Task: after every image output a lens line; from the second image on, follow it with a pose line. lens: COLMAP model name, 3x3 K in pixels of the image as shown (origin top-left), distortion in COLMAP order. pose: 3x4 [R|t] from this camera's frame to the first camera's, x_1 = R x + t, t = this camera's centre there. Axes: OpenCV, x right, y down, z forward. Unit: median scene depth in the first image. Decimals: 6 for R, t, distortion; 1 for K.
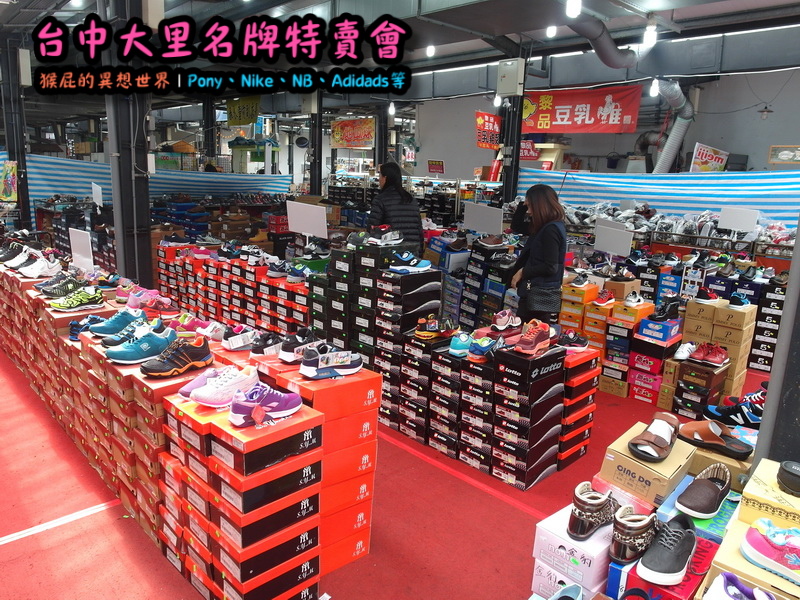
lens RADIAL K [[573.9, 0, 396.3], [0, 573.9, 298.3], [0, 0, 1]] dist [-0.042077, -0.009928]
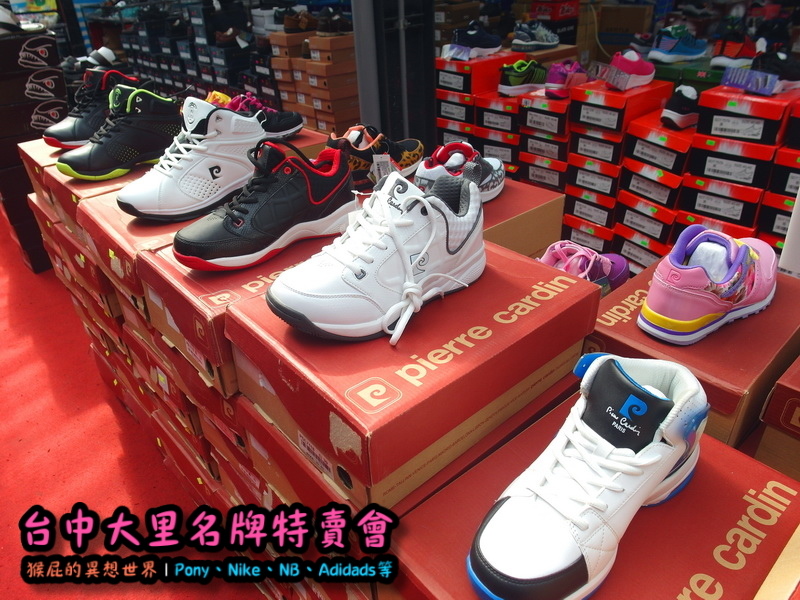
lens RADIAL K [[573.9, 0, 396.3], [0, 573.9, 298.3], [0, 0, 1]] dist [-0.042077, -0.009928]
pose [[0.993930, -0.044379, -0.100665, -0.331392], [0.073715, 0.947887, 0.309961, -0.047663], [0.081663, -0.315500, 0.945405, 0.454388]]
